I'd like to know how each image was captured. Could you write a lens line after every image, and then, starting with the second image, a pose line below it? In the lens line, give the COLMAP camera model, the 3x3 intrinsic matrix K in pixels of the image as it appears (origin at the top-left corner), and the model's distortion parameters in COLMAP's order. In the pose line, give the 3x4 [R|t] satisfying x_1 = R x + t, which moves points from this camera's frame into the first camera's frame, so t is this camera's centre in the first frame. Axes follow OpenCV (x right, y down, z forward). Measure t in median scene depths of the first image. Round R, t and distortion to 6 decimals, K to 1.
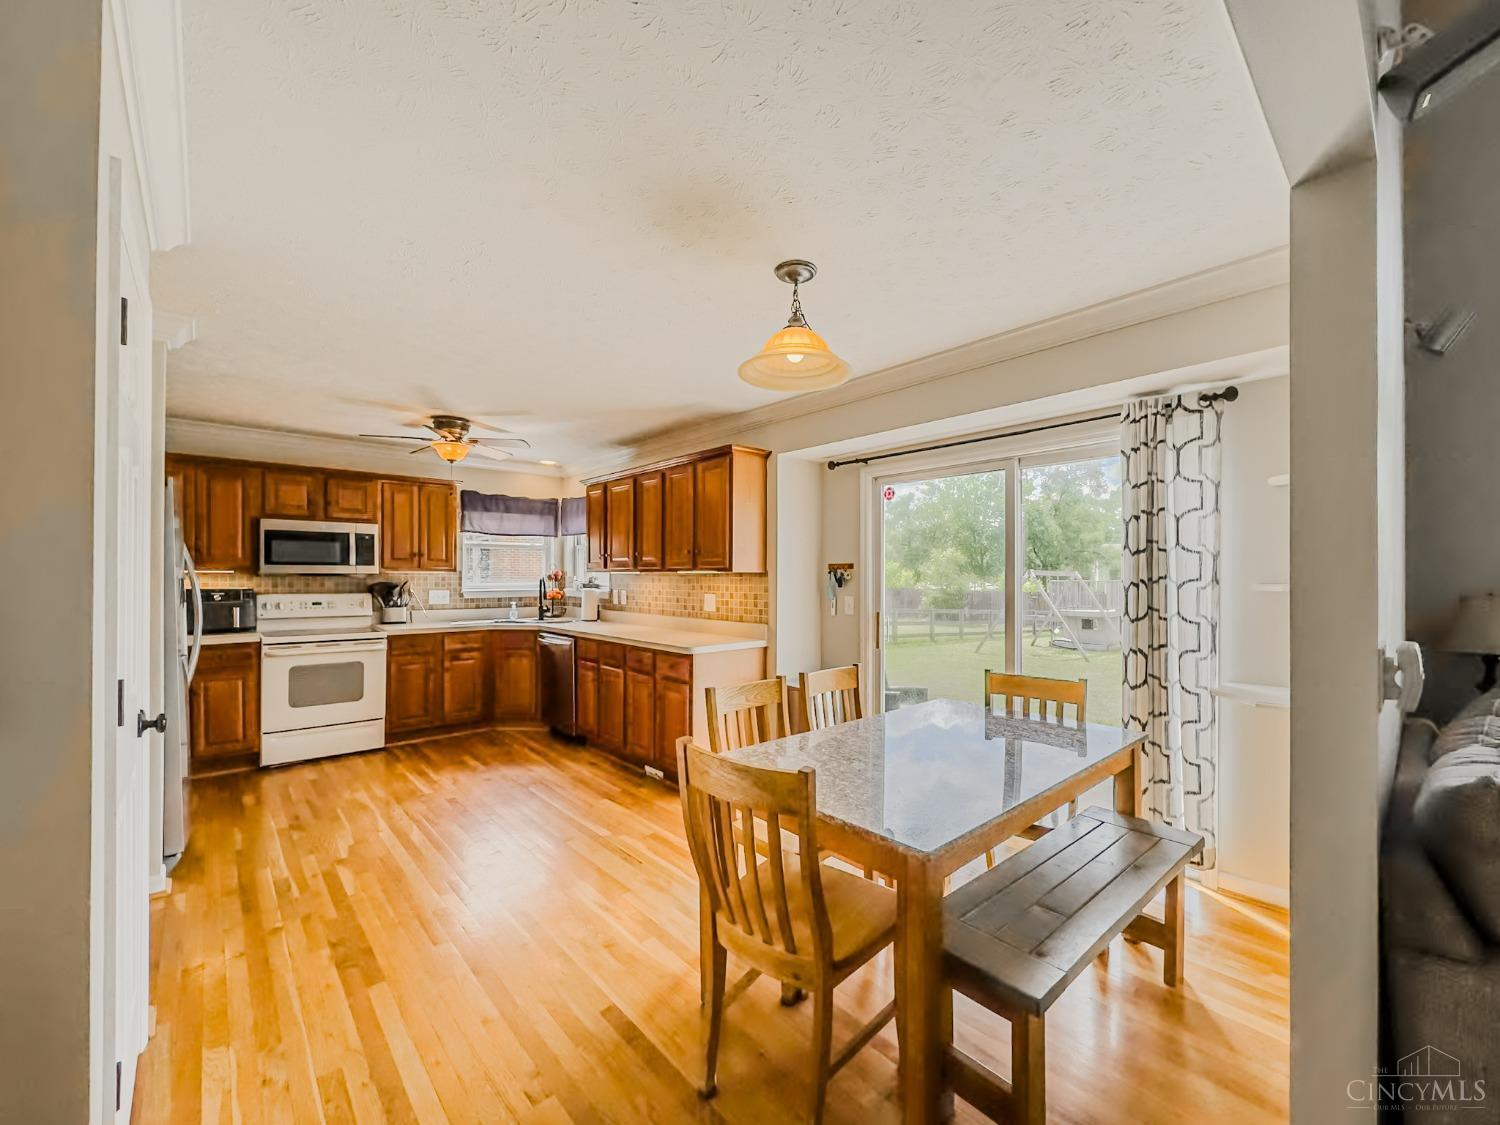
lens RADIAL K [[624.1, 0, 751.3], [0, 624.1, 571.7], [0, 0, 1]] dist [-0.000923, -0.000018]
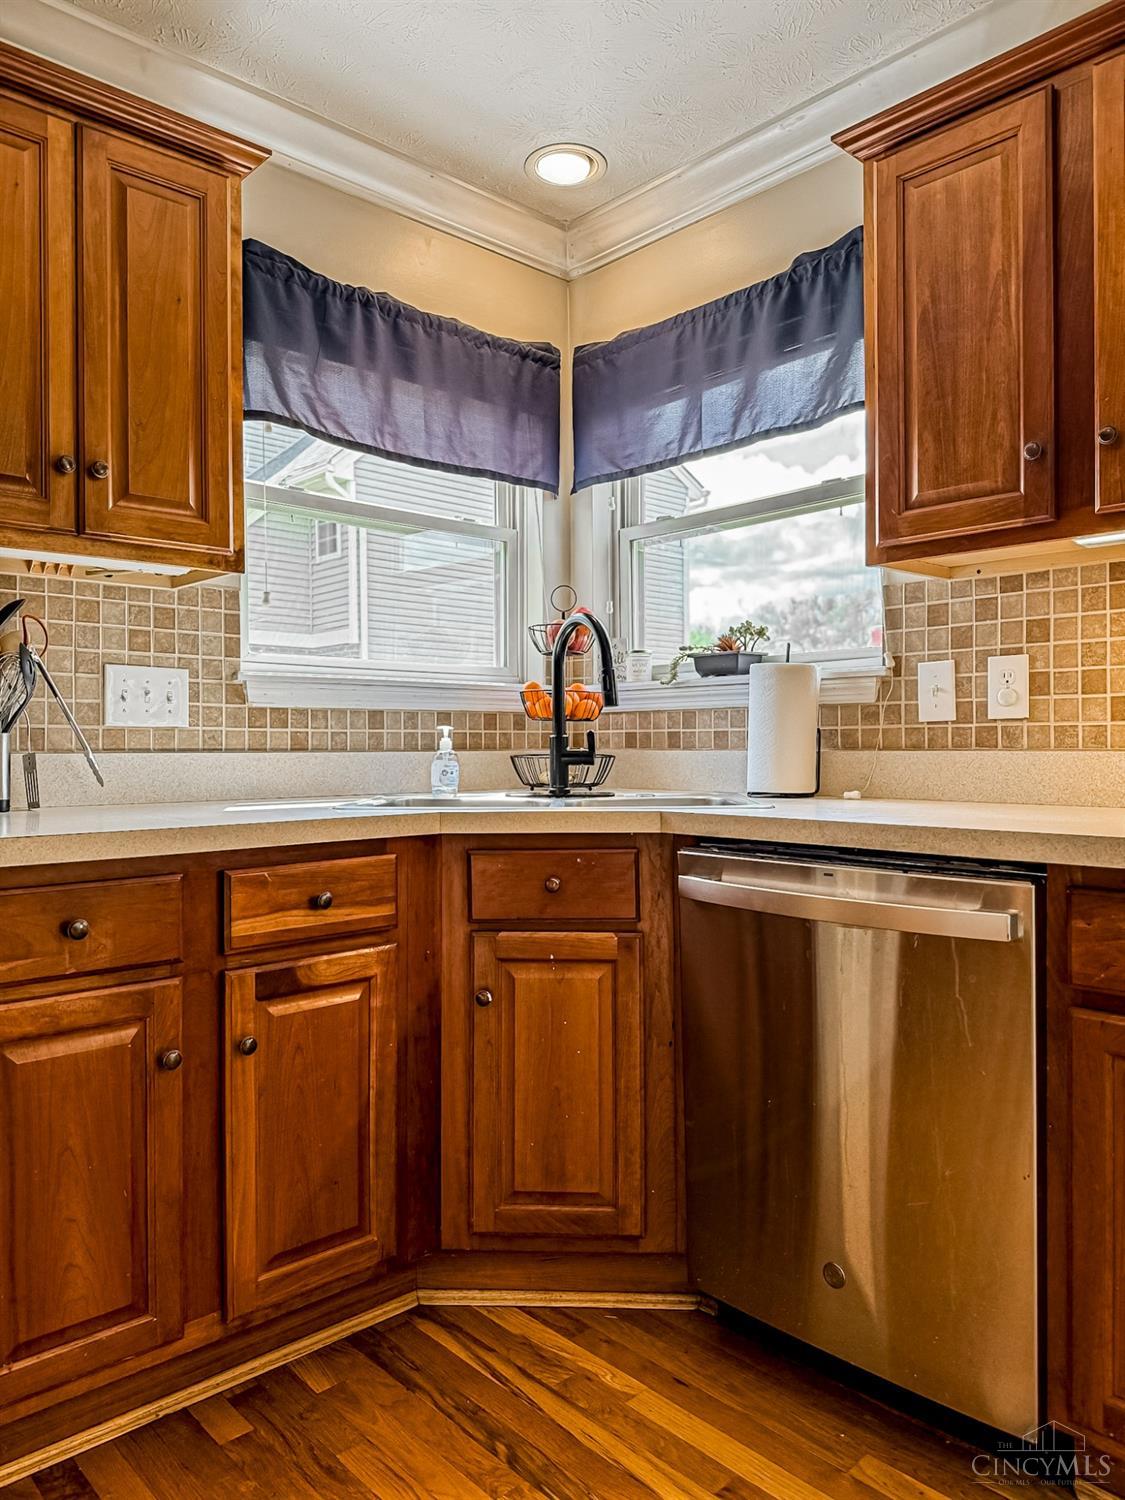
lens RADIAL K [[1066.0, 0, 561.8], [0, 1066.0, 745.2], [0, 0, 1]] dist [0.001575, -0.001161]
pose [[0.999359, -0.007908, 0.034919, -0.369816], [0.008183, 0.999937, -0.007734, 0.063188], [-0.034856, 0.008015, 0.999360, 0.619623]]
